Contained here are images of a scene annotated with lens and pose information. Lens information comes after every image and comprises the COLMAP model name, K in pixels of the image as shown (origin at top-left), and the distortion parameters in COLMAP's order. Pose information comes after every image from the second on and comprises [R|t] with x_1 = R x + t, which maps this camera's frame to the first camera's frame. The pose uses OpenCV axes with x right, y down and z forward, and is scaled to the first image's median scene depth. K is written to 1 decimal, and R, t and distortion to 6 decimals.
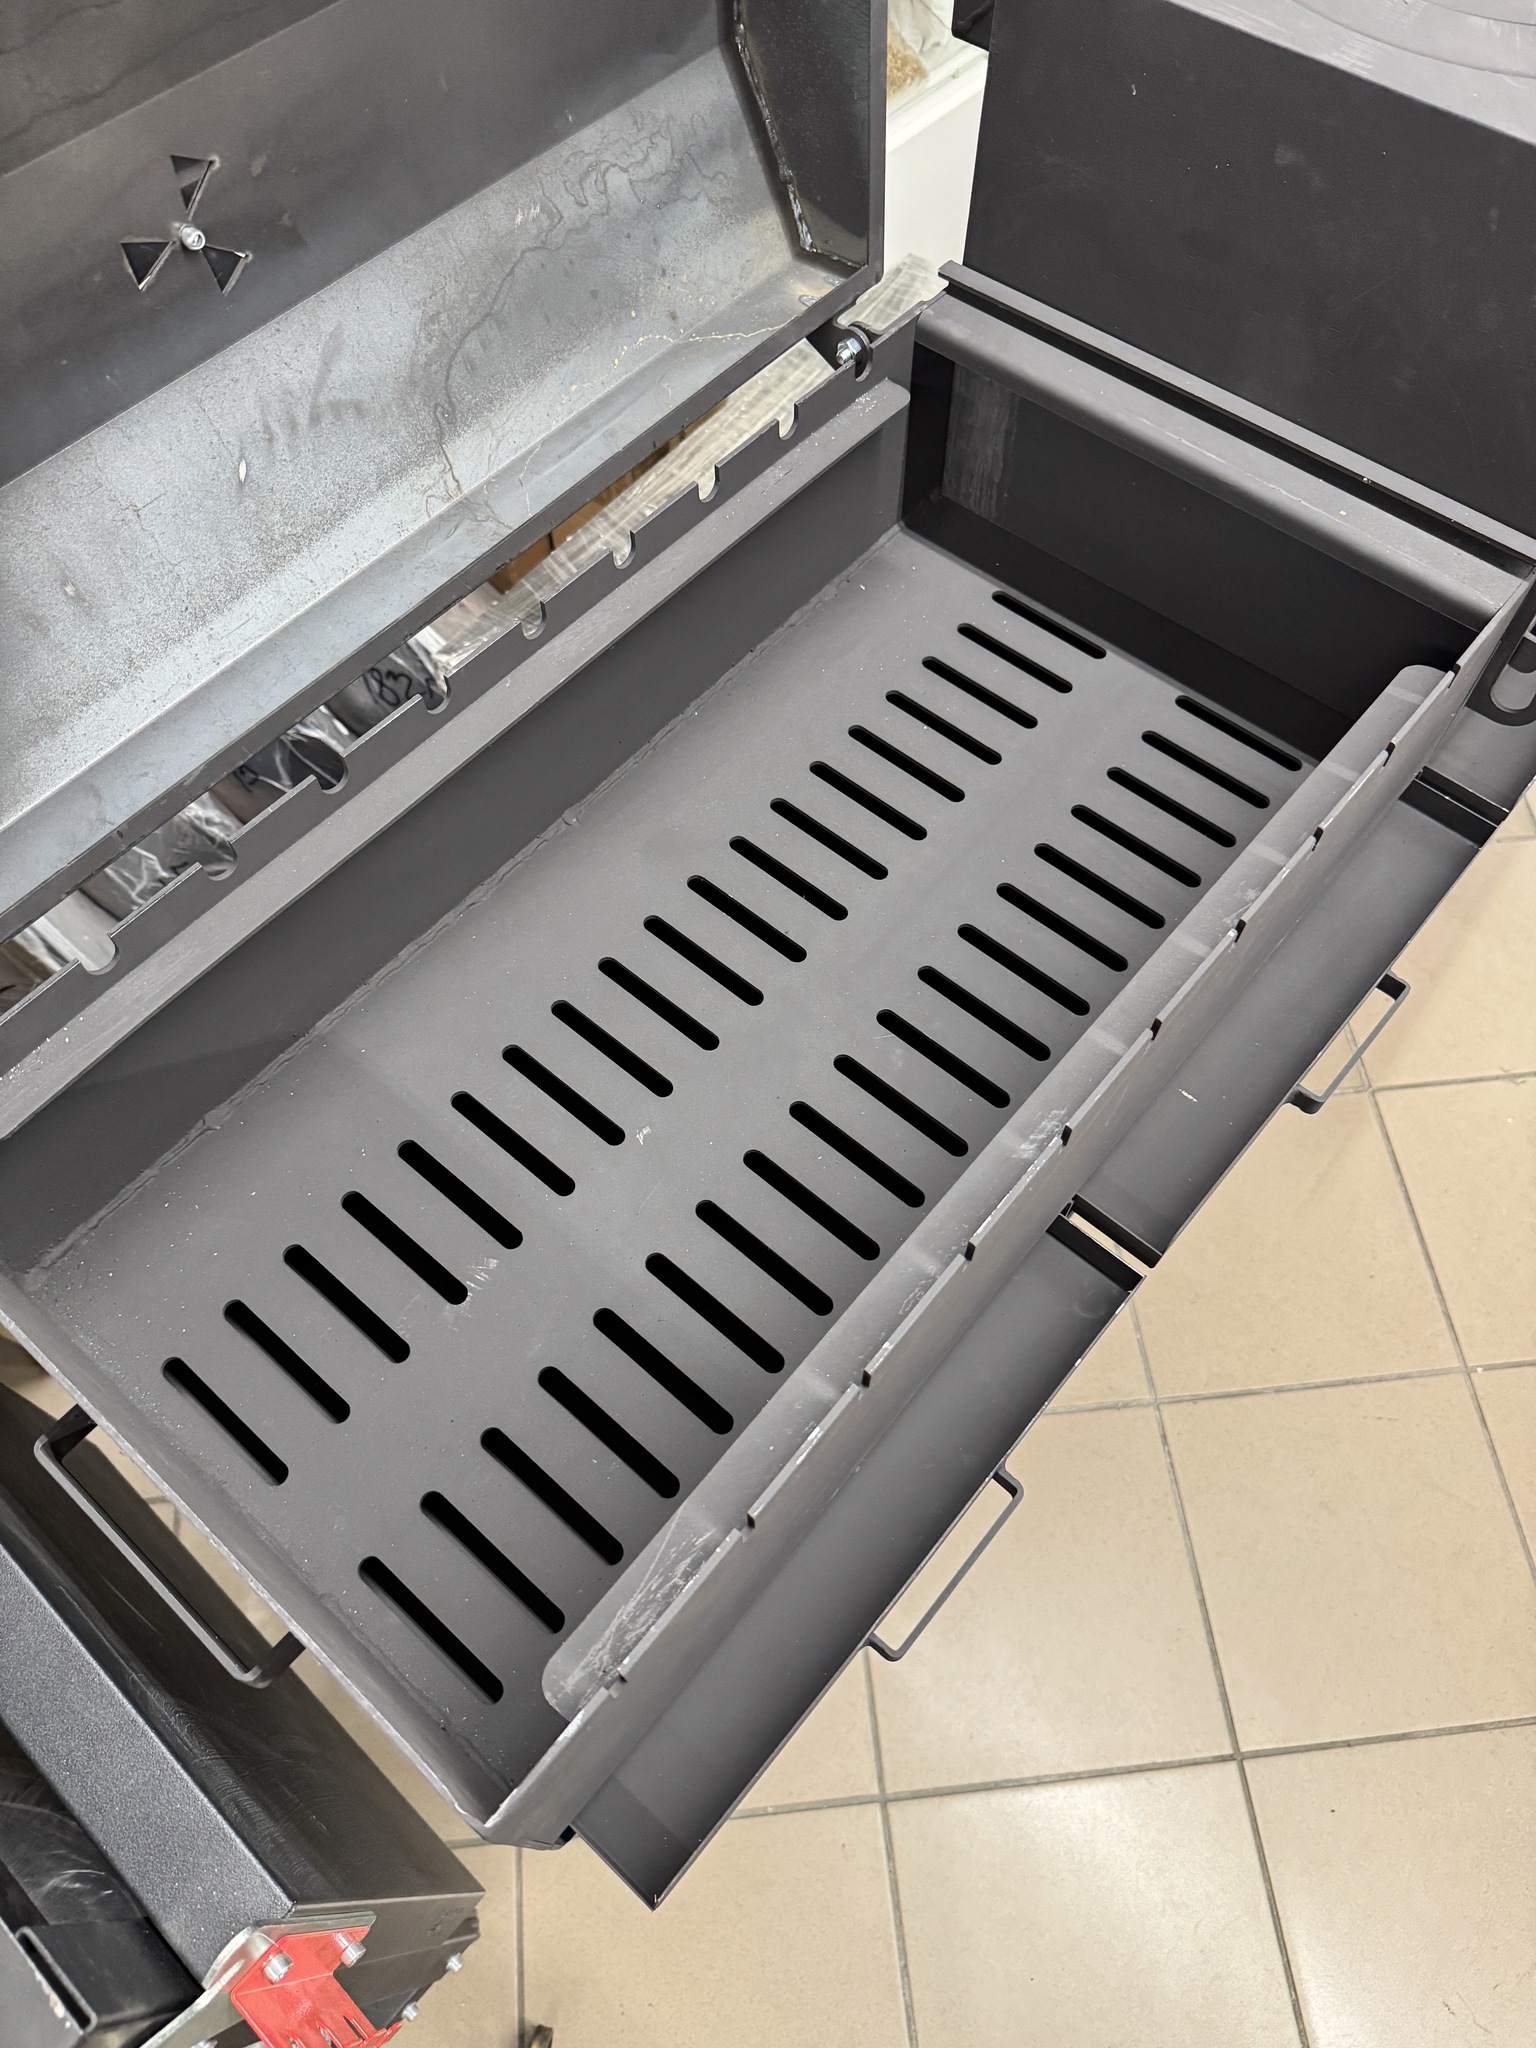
lens RADIAL K [[1463.1, 0, 786.0], [0, 1463.1, 1038.6], [0, 0, 1]] dist [0.013646, -0.001608]
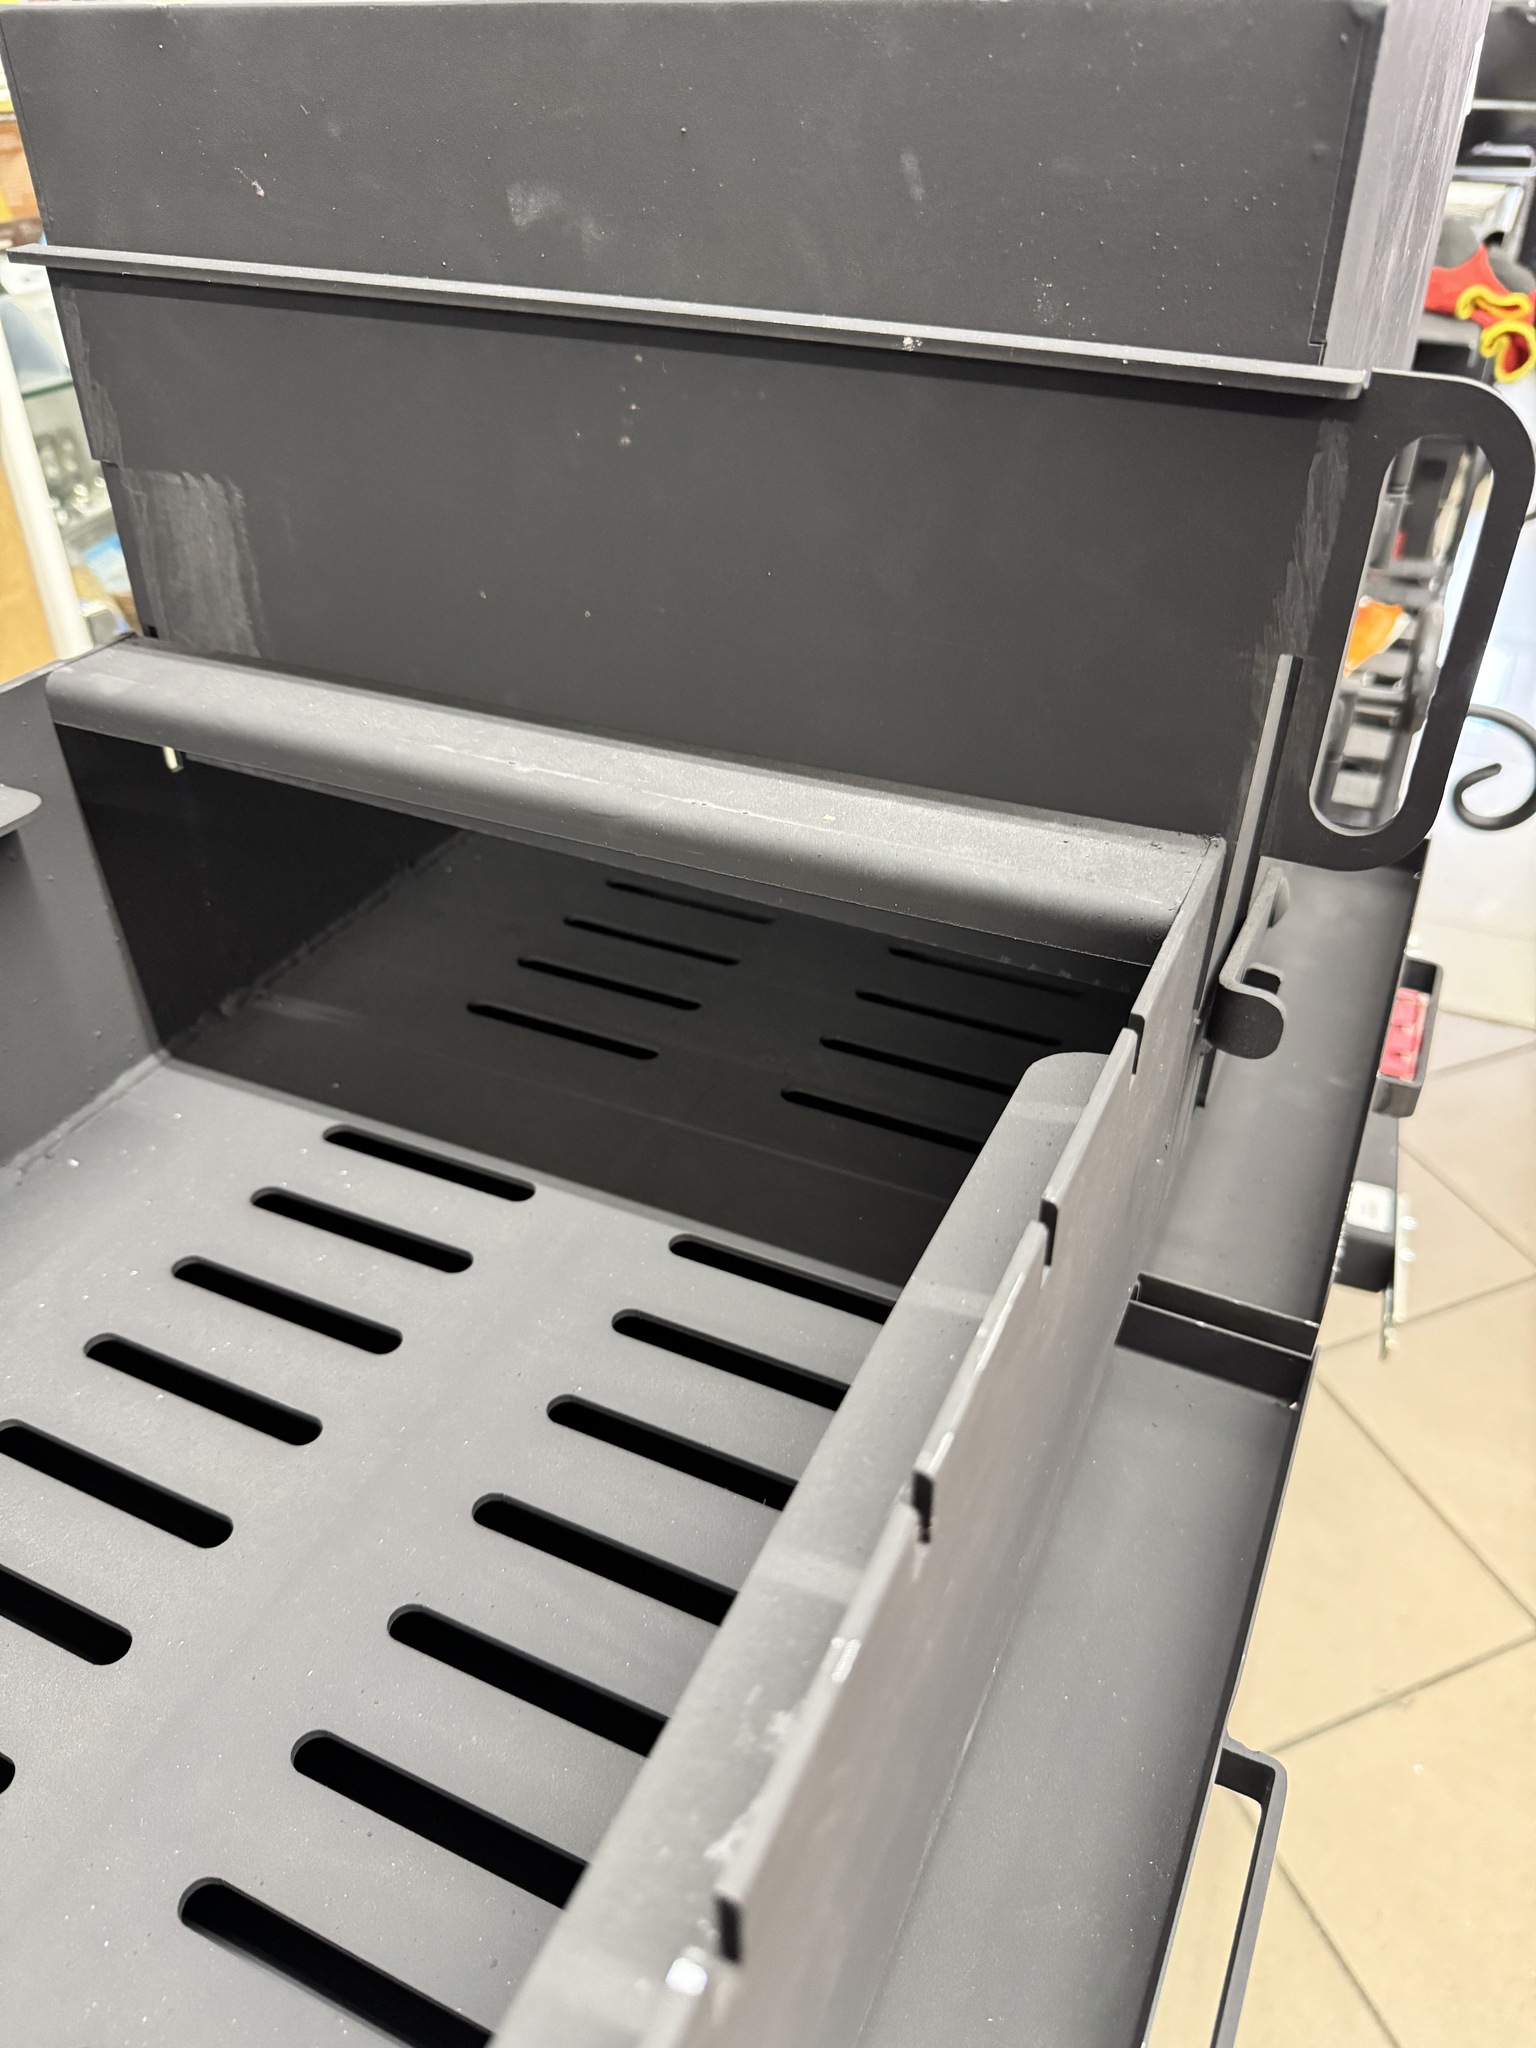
lens RADIAL K [[1551.0, 0, 768.0], [0, 1551.0, 1024.0], [0, 0, 1]] dist [0.093967, -0.119319]
pose [[0.963725, -0.157665, 0.215349, 0.200294], [0.233228, 0.889781, -0.392295, -0.076594], [-0.129762, 0.428290, 0.894276, 0.478190]]
